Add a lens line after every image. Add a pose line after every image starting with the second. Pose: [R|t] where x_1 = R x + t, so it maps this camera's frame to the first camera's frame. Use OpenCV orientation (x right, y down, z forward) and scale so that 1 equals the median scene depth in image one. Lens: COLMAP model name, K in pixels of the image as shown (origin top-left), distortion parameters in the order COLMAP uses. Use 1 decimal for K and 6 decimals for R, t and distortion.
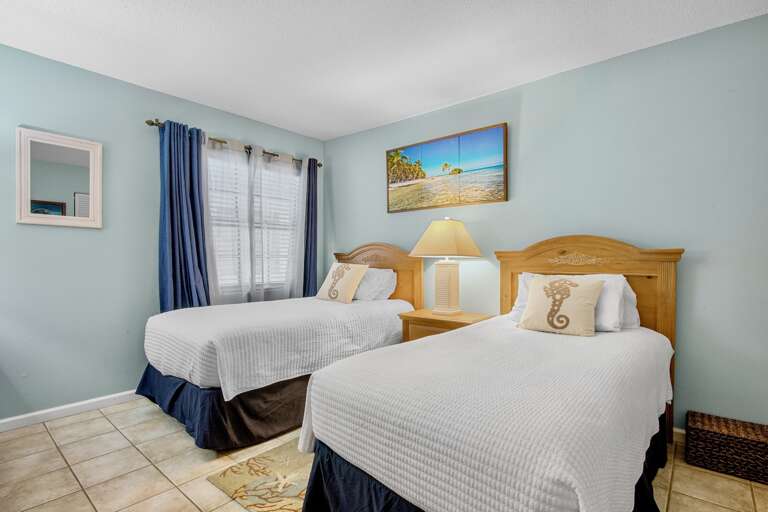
lens RADIAL K [[378.7, 0, 384.0], [0, 378.7, 256.0], [0, 0, 1]] dist [-0.002436, -0.000171]
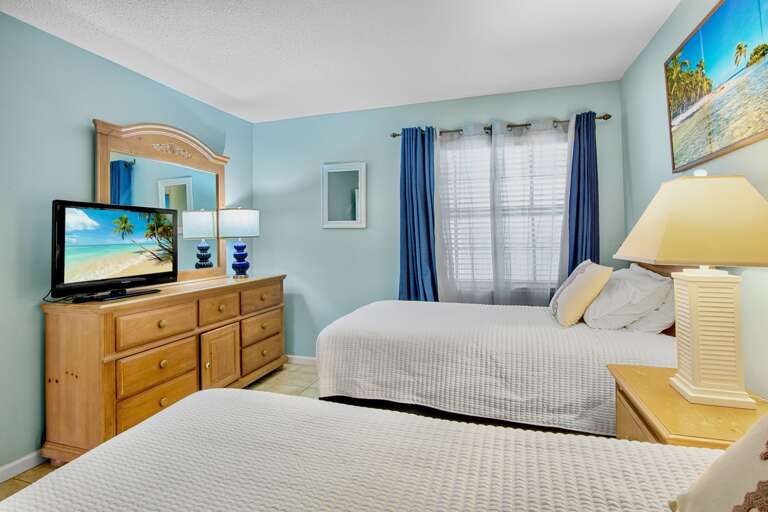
lens RADIAL K [[394.0, 0, 382.4], [0, 394.0, 210.0], [0, 0, 1]] dist [-0.001191, 0.000440]
pose [[0.392334, -0.080862, -0.916261, 0.403056], [0.014943, 0.996557, -0.081550, -0.021356], [0.919701, 0.018303, 0.392192, 0.433779]]
